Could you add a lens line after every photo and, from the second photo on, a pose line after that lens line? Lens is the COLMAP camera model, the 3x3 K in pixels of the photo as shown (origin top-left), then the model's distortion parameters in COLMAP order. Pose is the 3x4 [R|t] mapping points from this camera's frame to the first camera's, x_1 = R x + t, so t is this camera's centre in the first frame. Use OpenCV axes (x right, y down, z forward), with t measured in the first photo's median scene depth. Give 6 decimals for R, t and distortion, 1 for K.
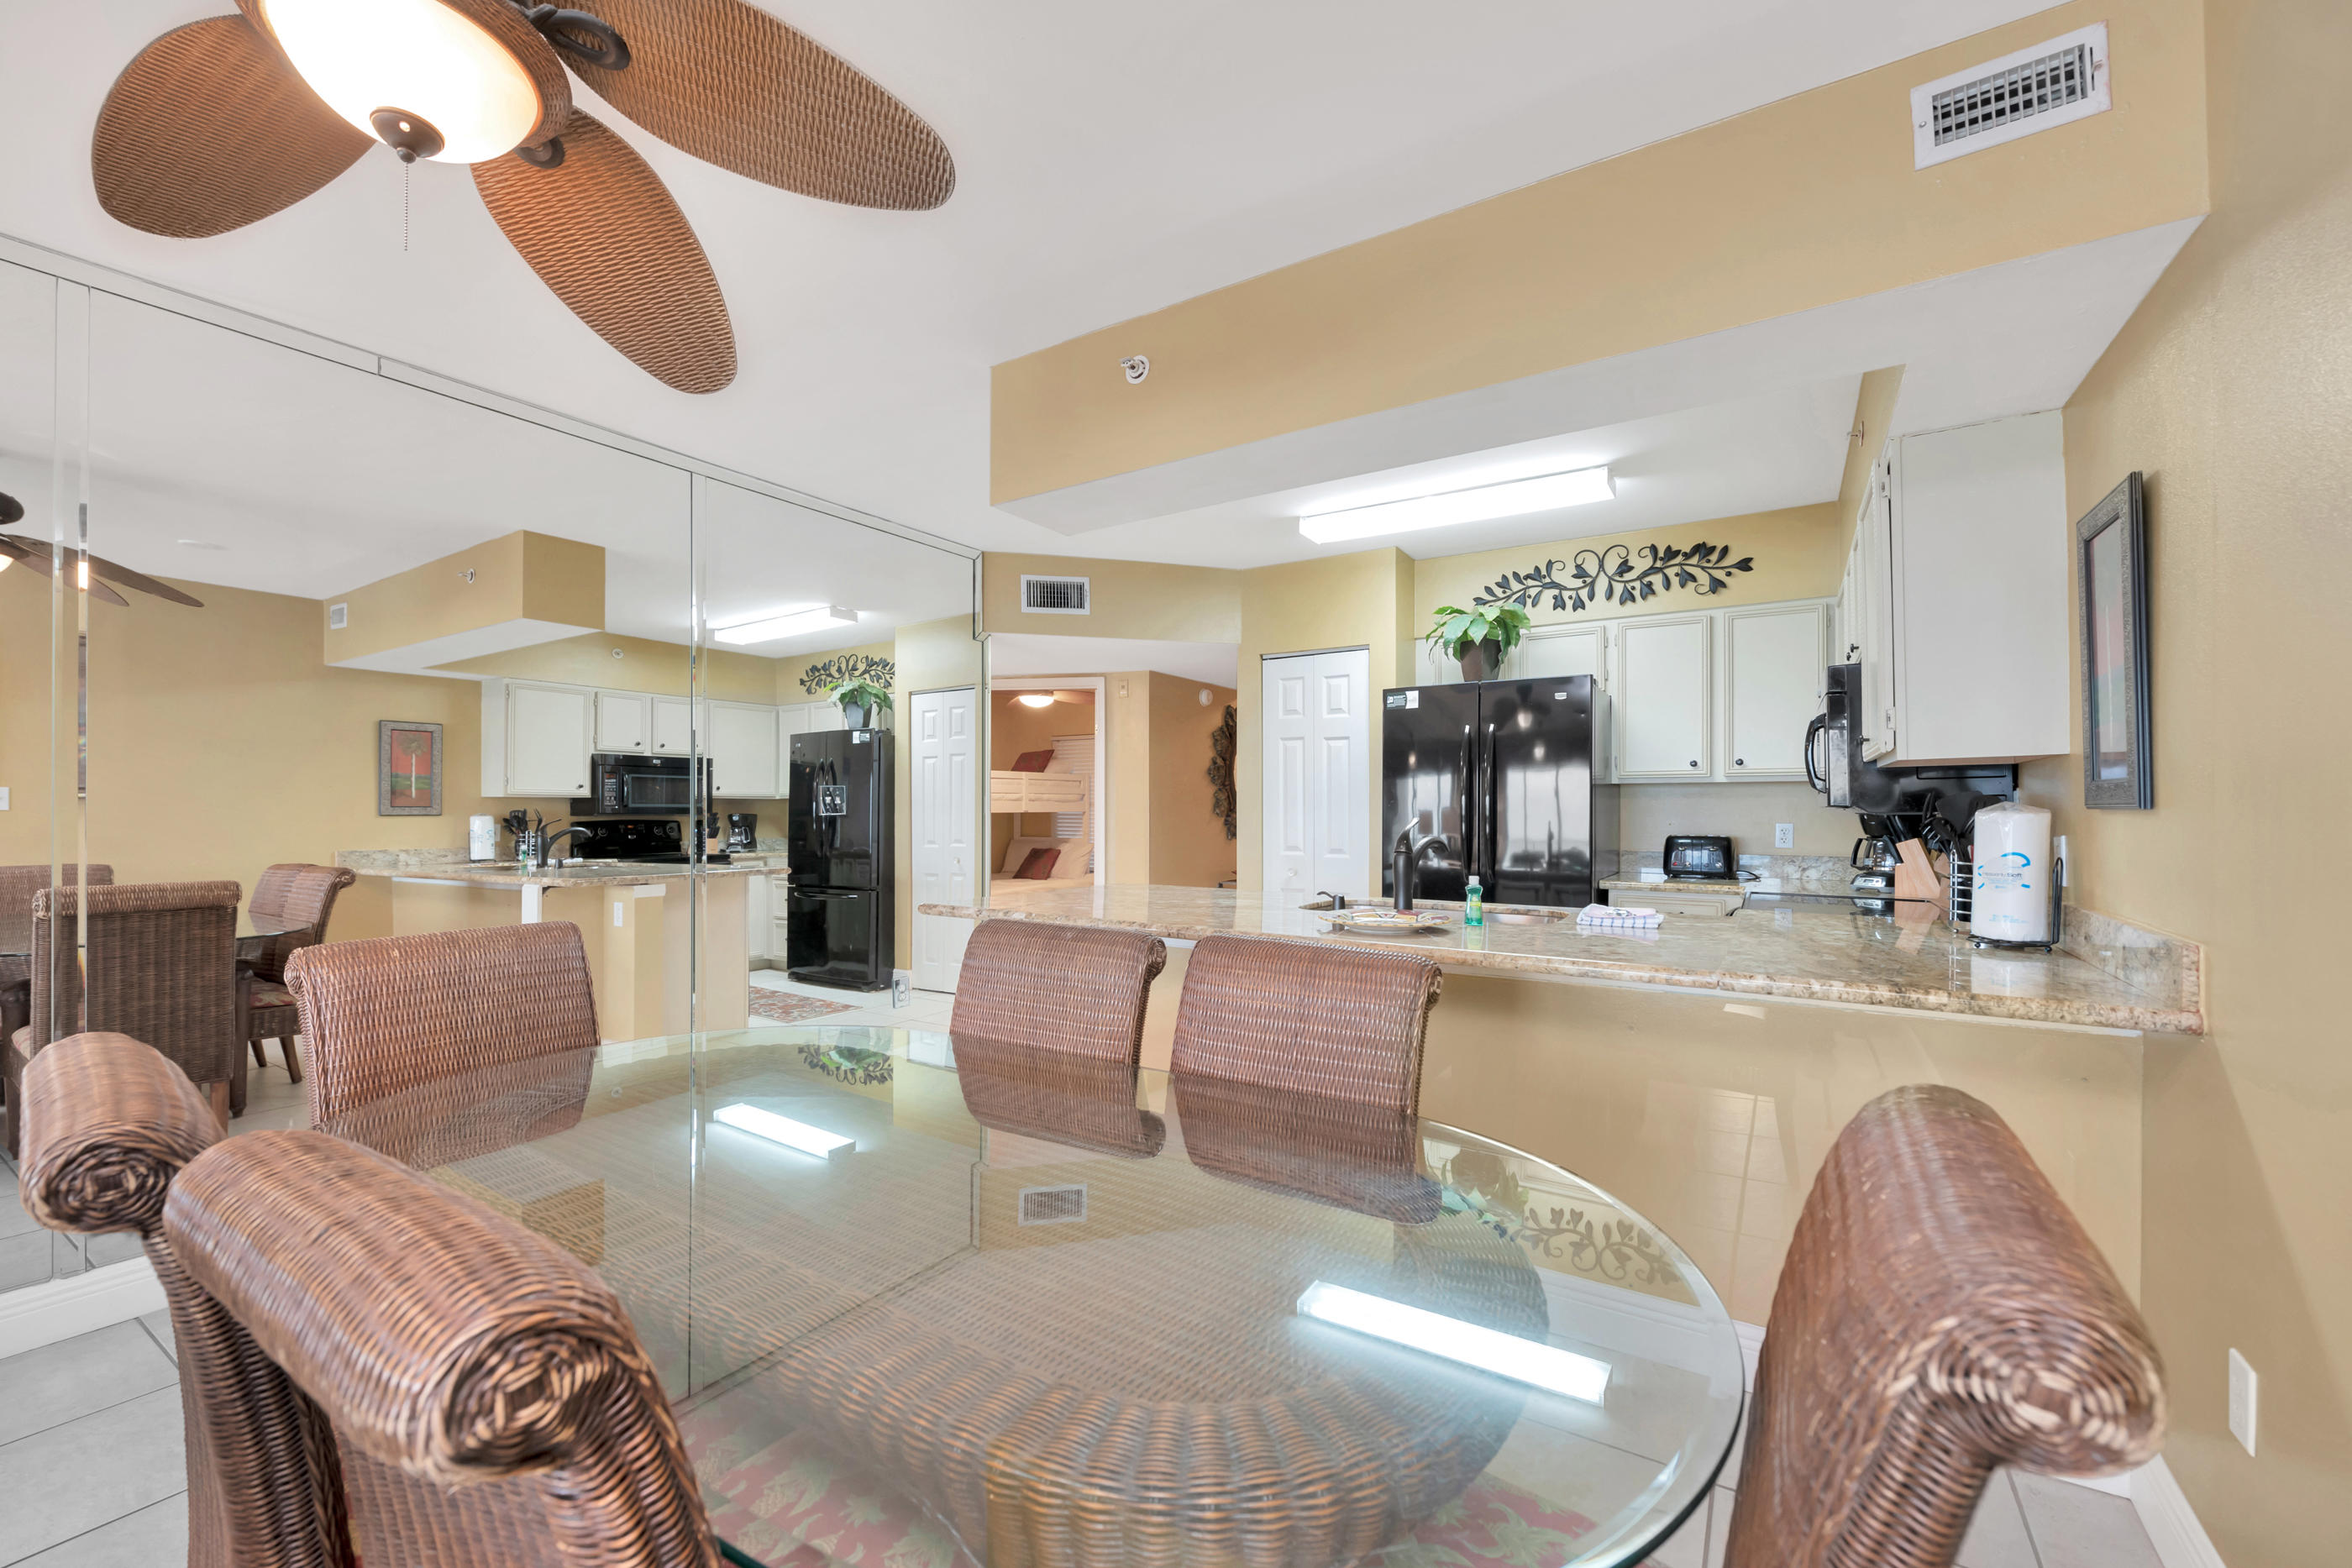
lens RADIAL K [[934.1, 0, 1190.6], [0, 934.1, 826.8], [0, 0, 1]] dist [0.003540, -0.004488]
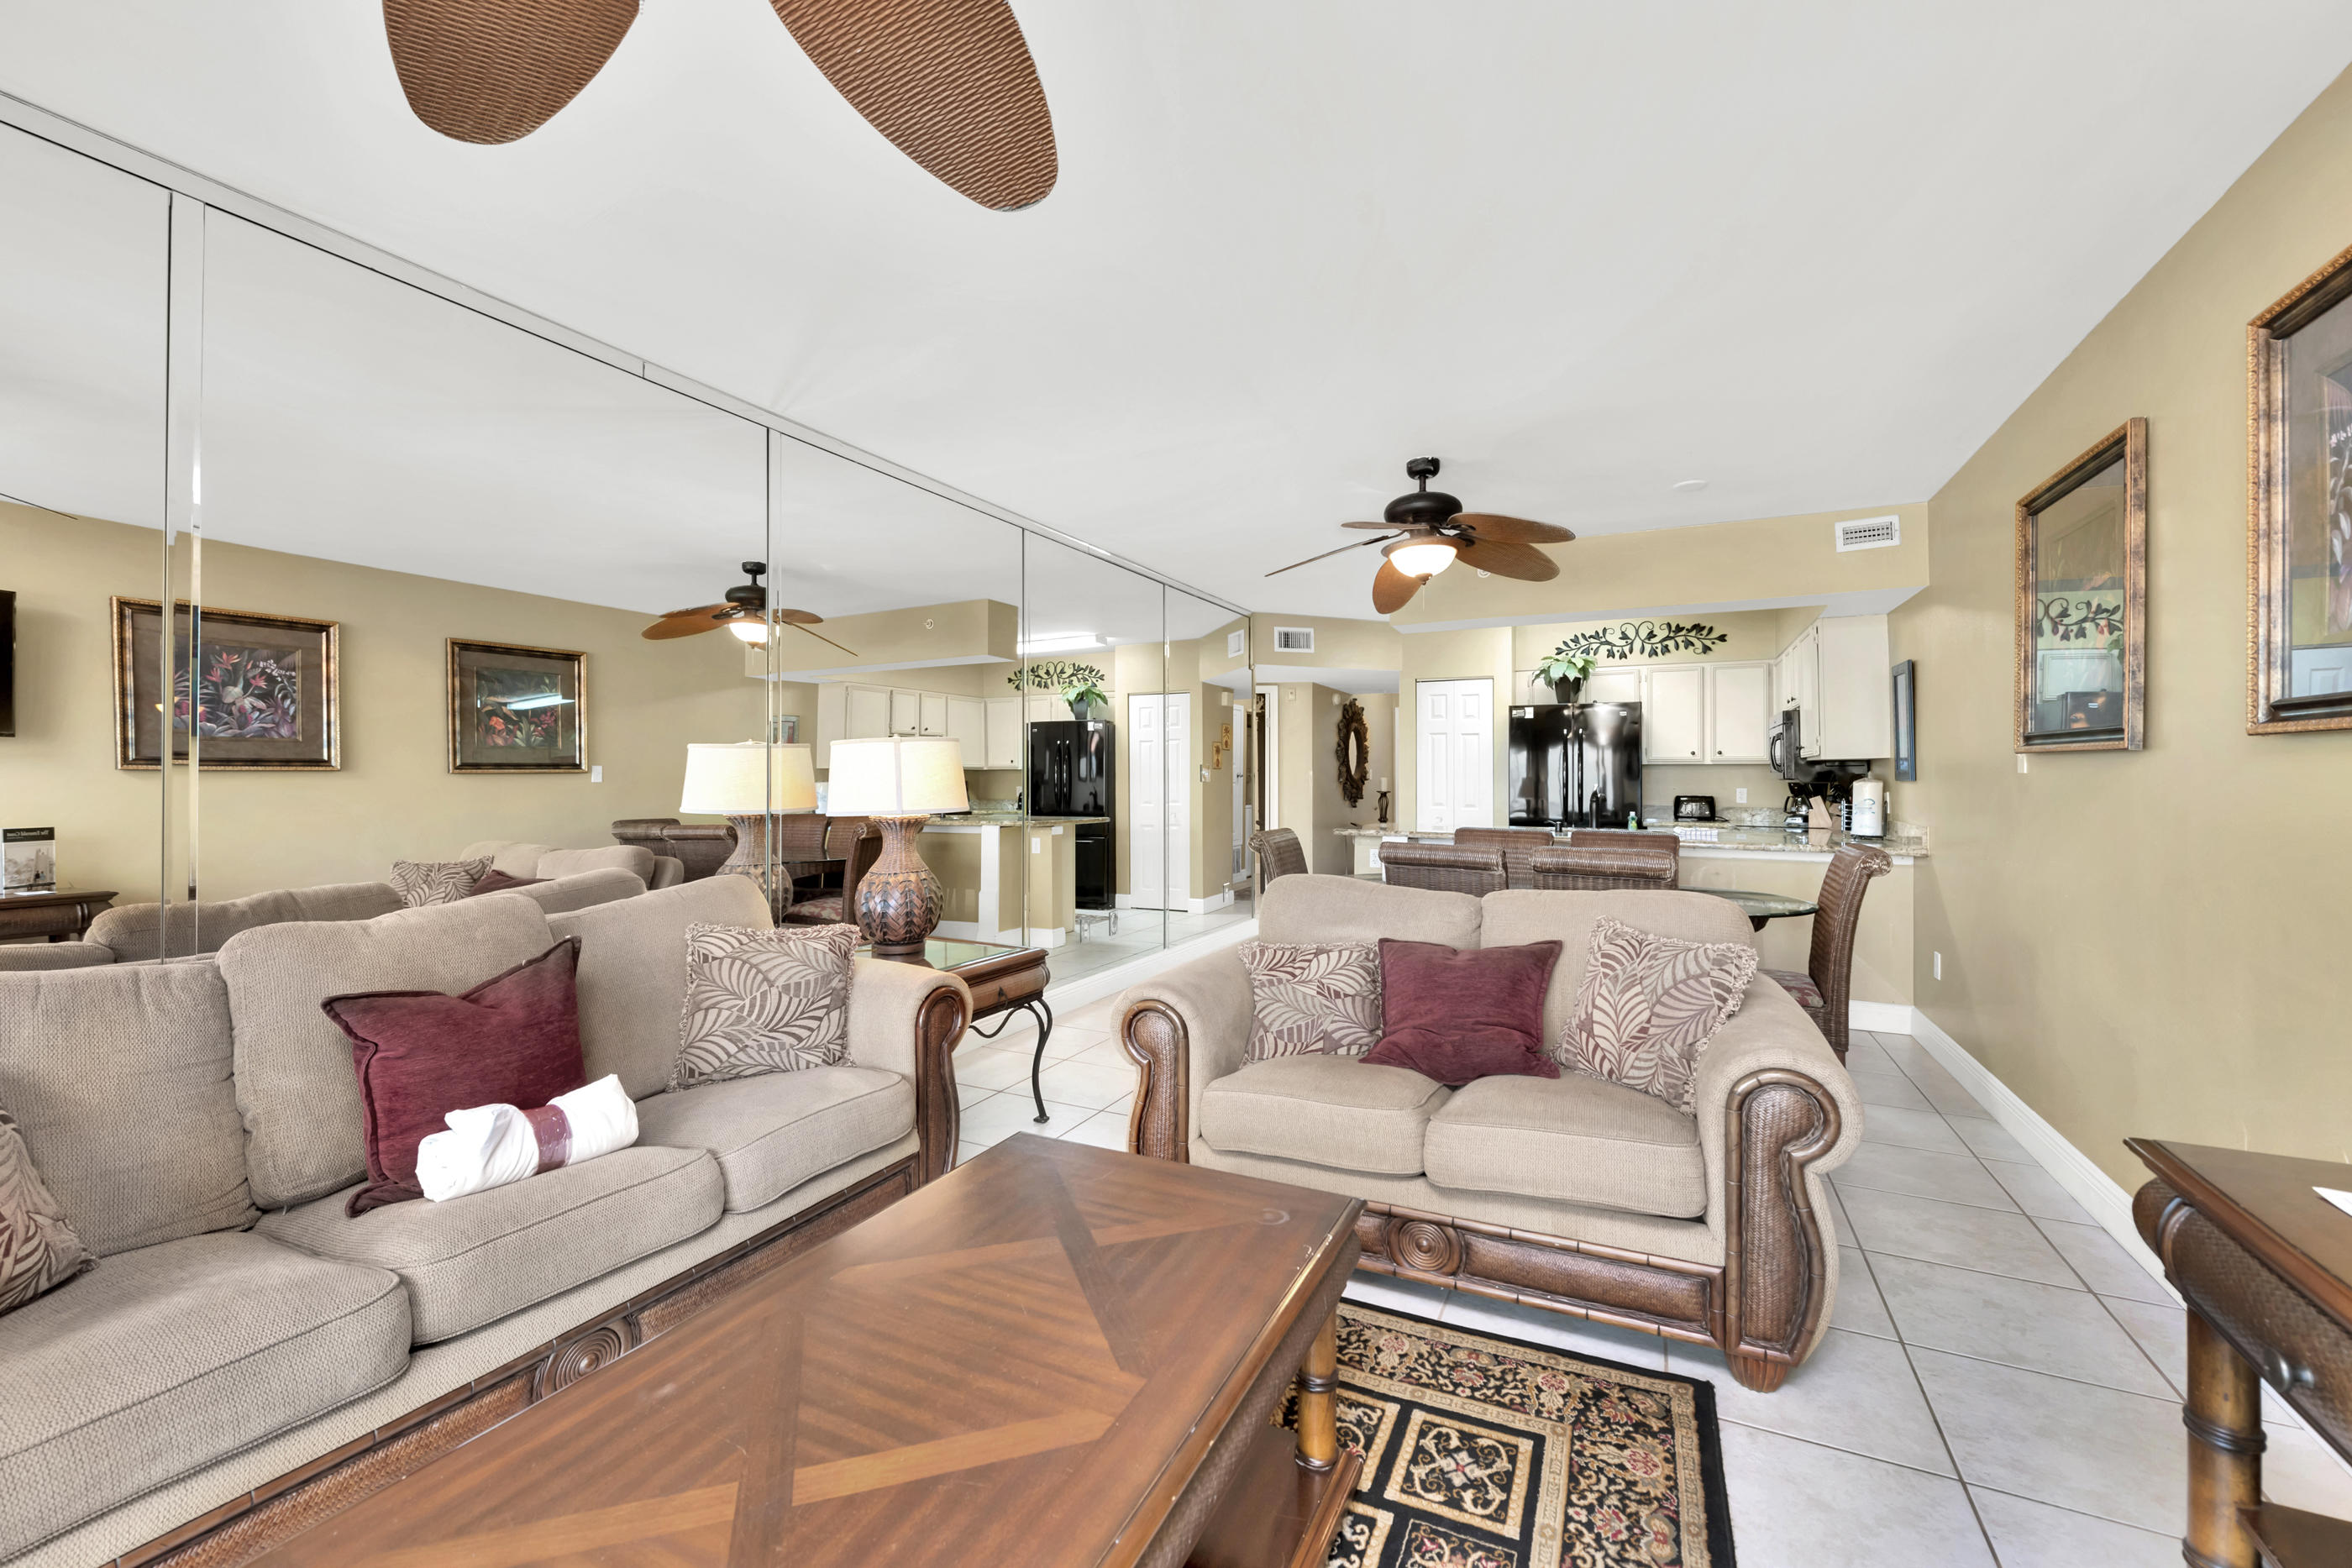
lens RADIAL K [[934.1, 0, 1211.4], [0, 934.1, 787.5], [0, 0, 1]] dist [0.003540, -0.004488]
pose [[0.993113, 0.000748, 0.117158, -0.517814], [0.000077, 0.999975, -0.007033, 0.006513], [-0.117160, 0.006994, 0.993088, -0.570848]]
